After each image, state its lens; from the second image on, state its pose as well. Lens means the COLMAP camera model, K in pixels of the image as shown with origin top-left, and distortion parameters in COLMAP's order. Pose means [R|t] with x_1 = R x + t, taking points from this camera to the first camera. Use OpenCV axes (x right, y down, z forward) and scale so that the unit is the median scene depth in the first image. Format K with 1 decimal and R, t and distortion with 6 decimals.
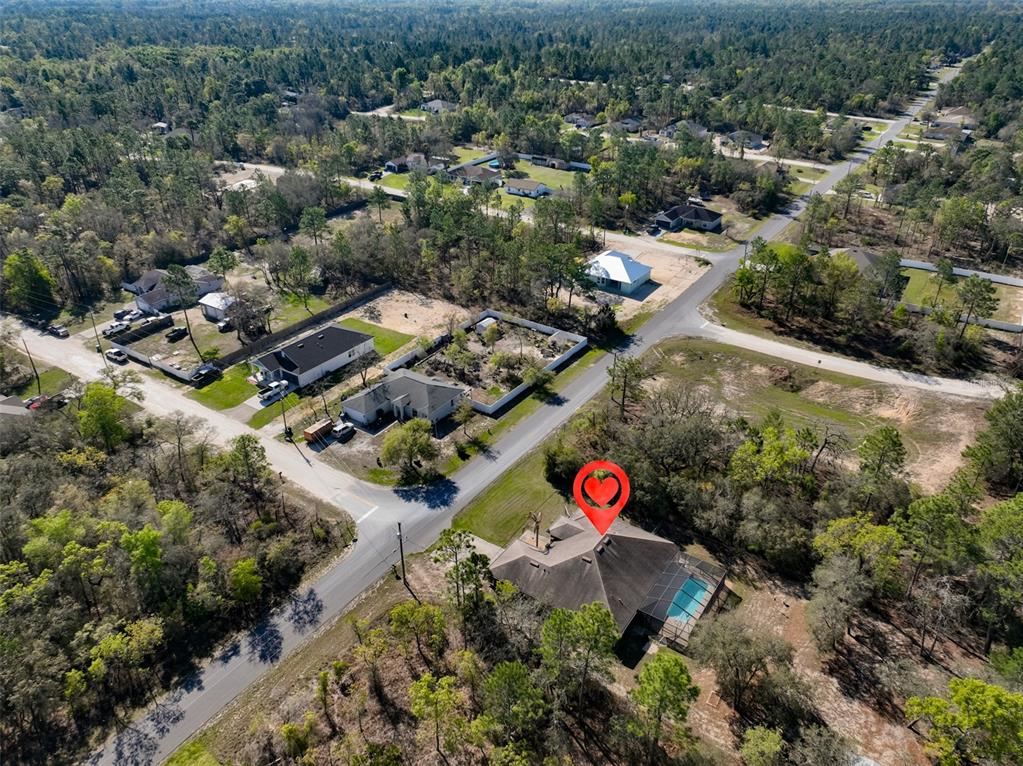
lens RADIAL K [[715.6, 0, 516.2], [0, 715.6, 379.4], [0, 0, 1]] dist [0.007347, 0.005056]
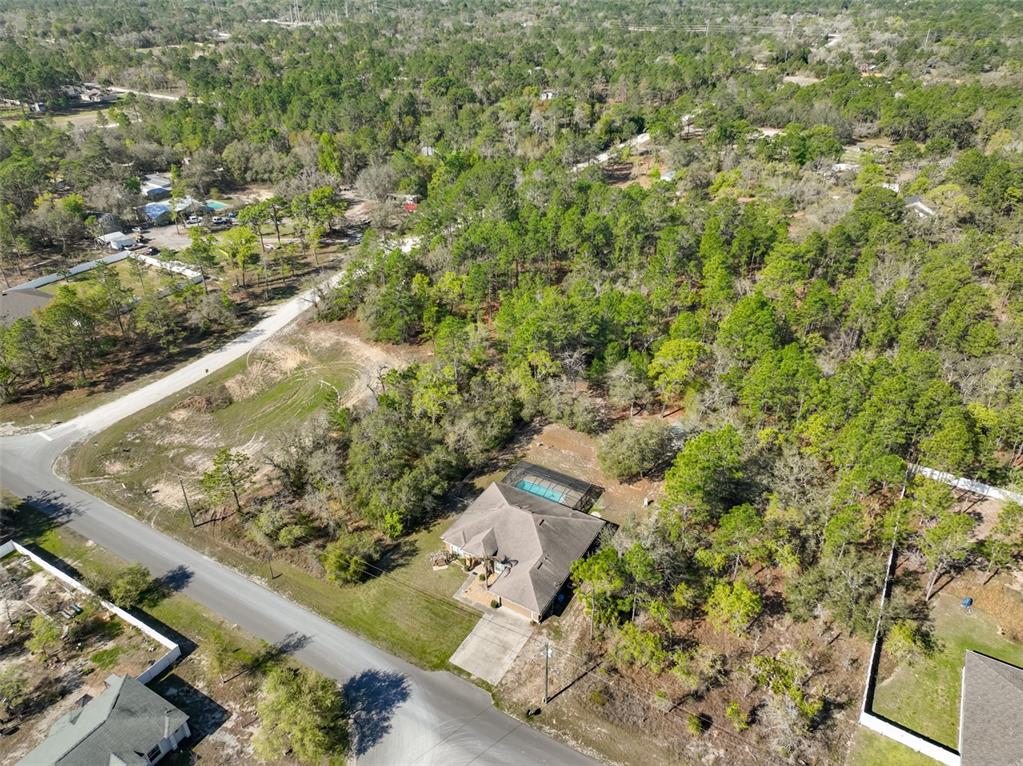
lens RADIAL K [[715.6, 0, 516.2], [0, 715.6, 379.4], [0, 0, 1]] dist [0.007347, 0.005056]
pose [[-0.060999, -0.504382, 0.861323, -0.399549], [0.486965, 0.738226, 0.466784, -0.238009], [-0.871289, 0.447908, 0.200585, 0.397804]]
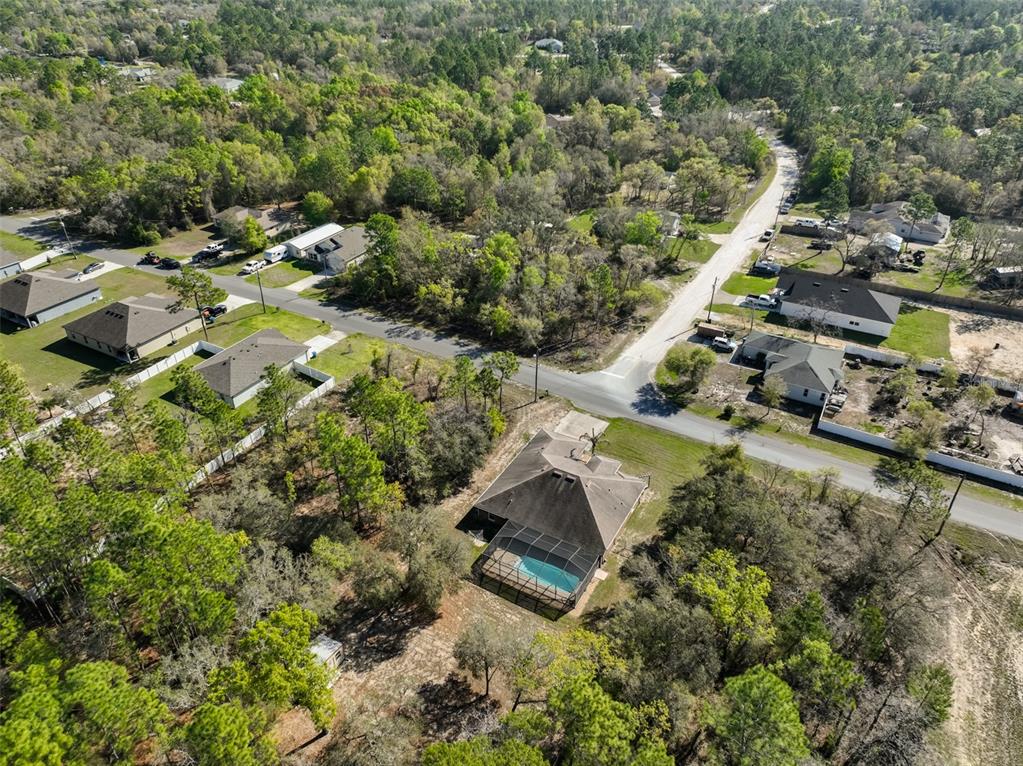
lens RADIAL K [[715.6, 0, 516.2], [0, 715.6, 379.4], [0, 0, 1]] dist [0.007347, 0.005056]
pose [[0.084095, 0.535577, -0.840289, 0.500624], [-0.484579, 0.758827, 0.435160, -0.155629], [0.870696, 0.370592, 0.323343, 0.319731]]
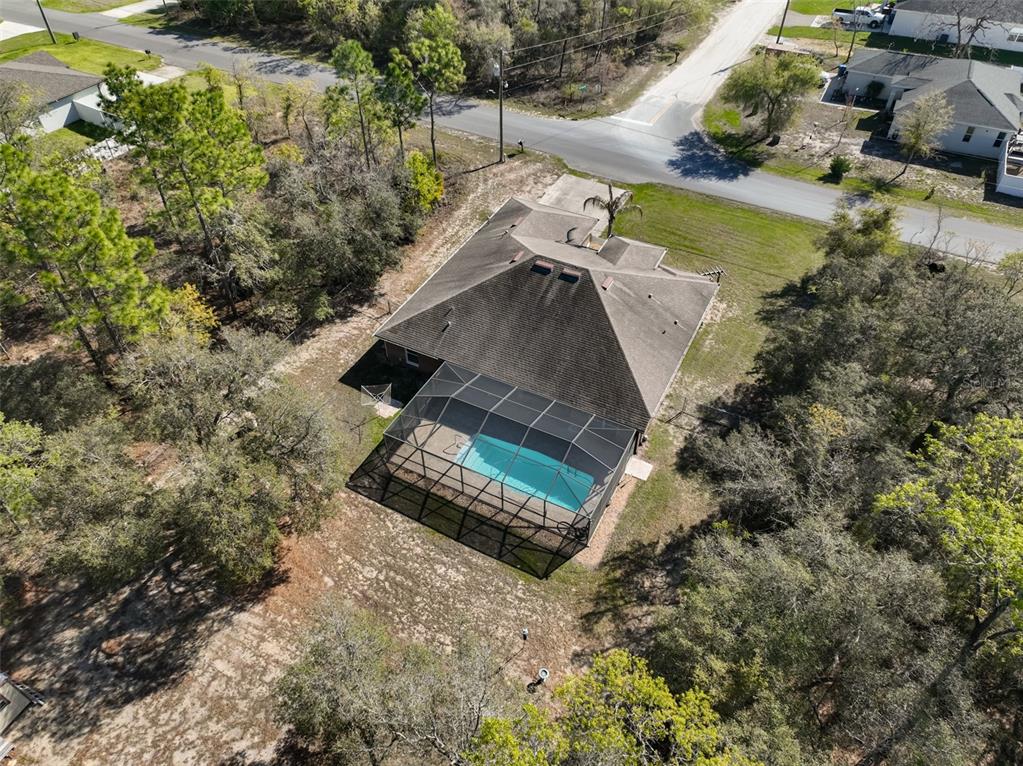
lens RADIAL K [[715.6, 0, 516.2], [0, 715.6, 379.4], [0, 0, 1]] dist [0.007347, 0.005056]
pose [[0.121060, 0.691097, -0.712552, 0.291167], [-0.478661, 0.669504, 0.568022, 0.010401], [0.869614, 0.272305, 0.411851, 0.449199]]
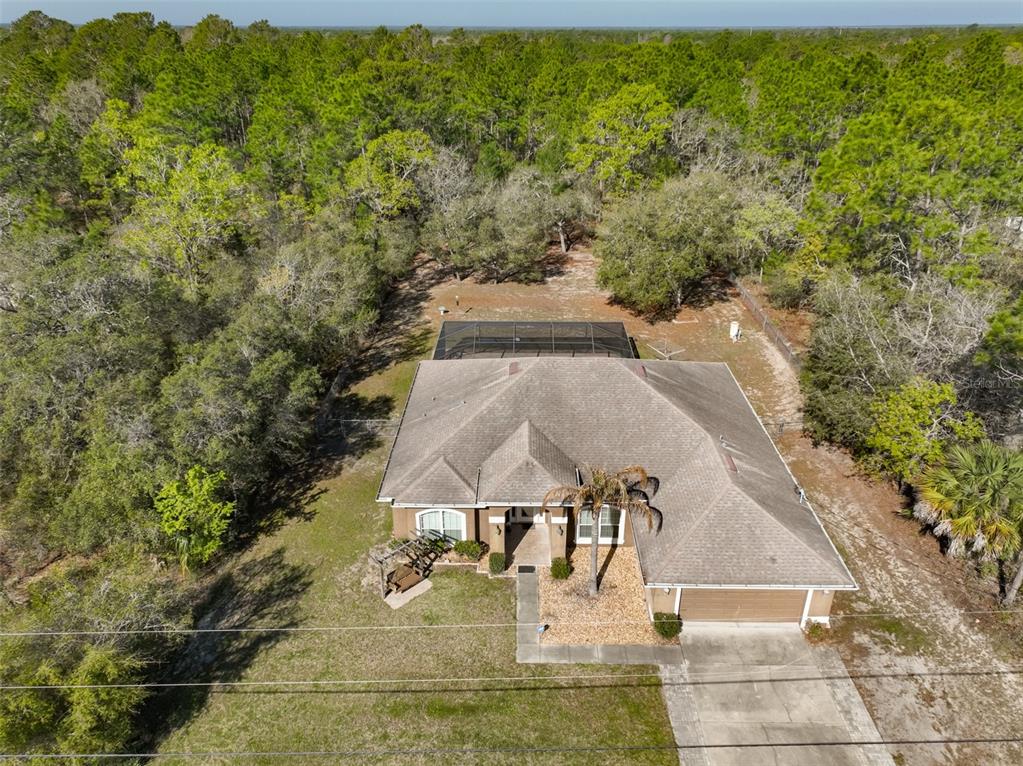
lens RADIAL K [[715.6, 0, 516.2], [0, 715.6, 379.4], [0, 0, 1]] dist [0.007347, 0.005056]
pose [[-0.547233, -0.367499, 0.751984, -0.087386], [0.407185, 0.668068, 0.622805, -0.008577], [-0.731257, 0.647016, -0.215948, 0.629427]]
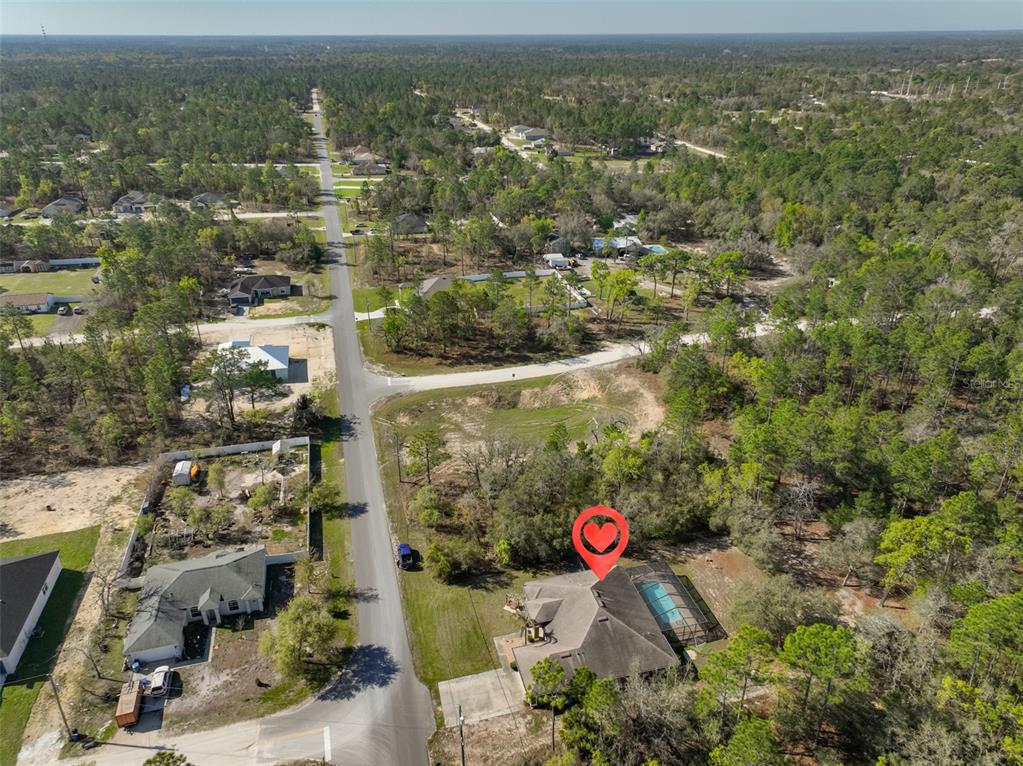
lens RADIAL K [[715.6, 0, 516.2], [0, 715.6, 379.4], [0, 0, 1]] dist [0.007347, 0.005056]
pose [[0.658012, -0.327744, 0.677941, -0.303955], [0.367299, 0.925641, 0.090990, -0.107123], [-0.657351, 0.189134, 0.729464, 0.158668]]
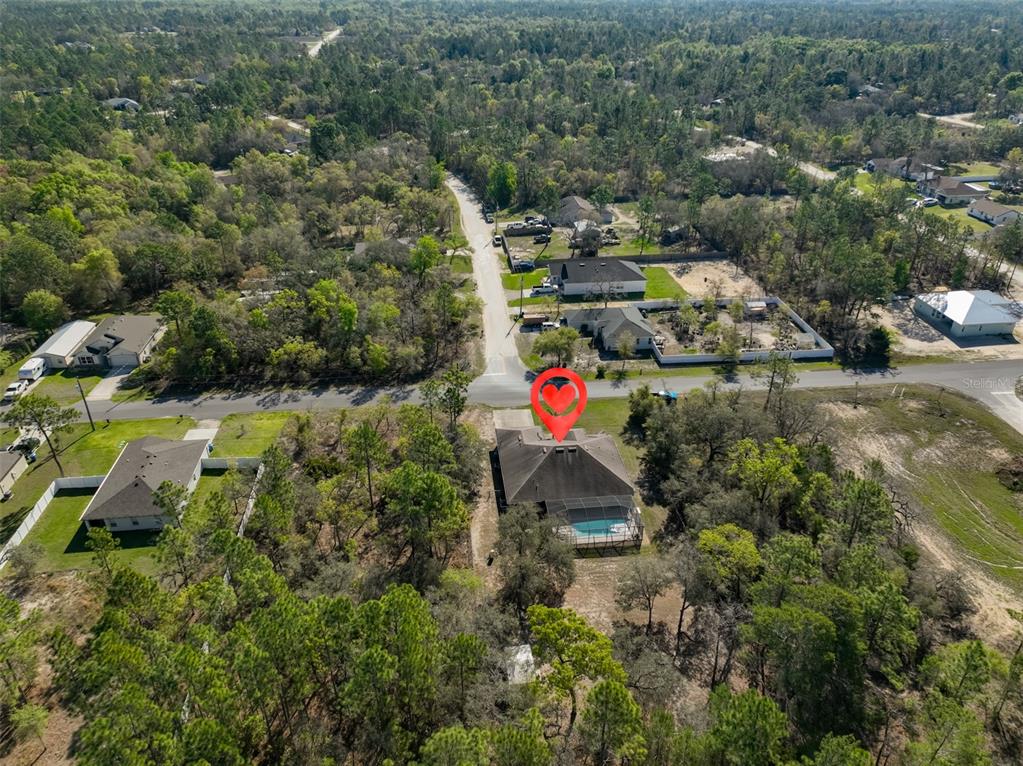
lens RADIAL K [[715.6, 0, 516.2], [0, 715.6, 379.4], [0, 0, 1]] dist [0.007347, 0.005056]
pose [[0.651813, 0.373903, -0.659801, 0.445179], [-0.371622, 0.915874, 0.151894, -0.009968], [0.661088, 0.146190, 0.735929, 0.045673]]
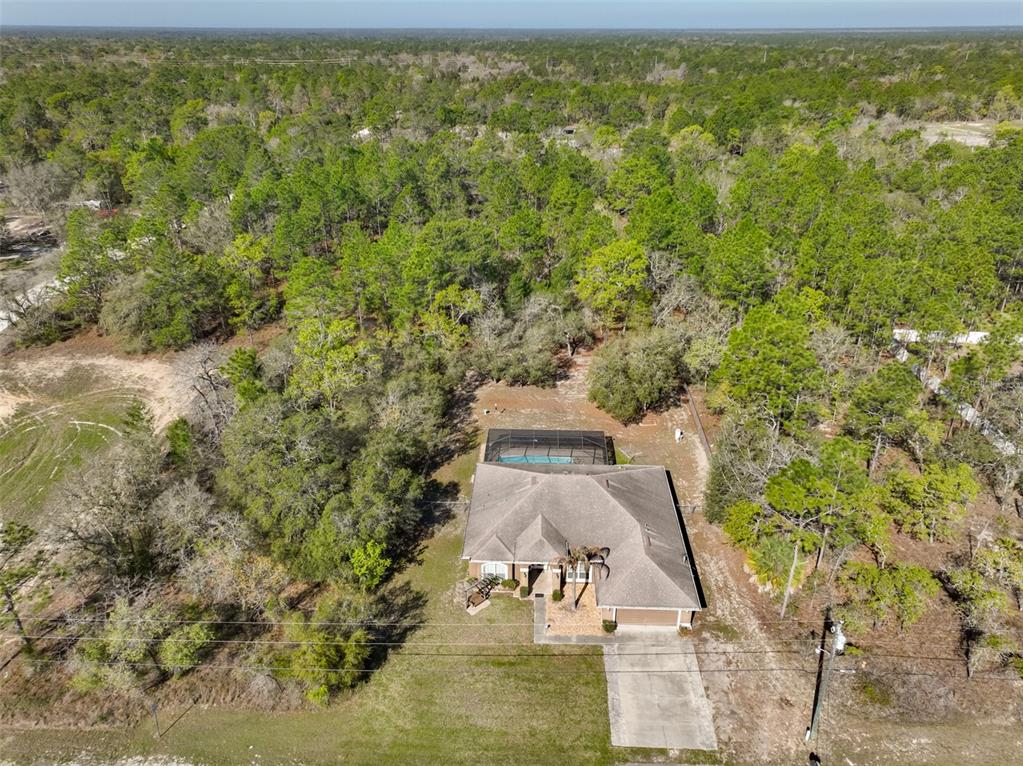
lens RADIAL K [[715.6, 0, 516.2], [0, 715.6, 379.4], [0, 0, 1]] dist [0.007347, 0.005056]
pose [[-0.524246, -0.373404, 0.765334, -0.192526], [0.414673, 0.673042, 0.612422, -0.152692], [-0.743783, 0.638423, -0.197999, 0.629660]]
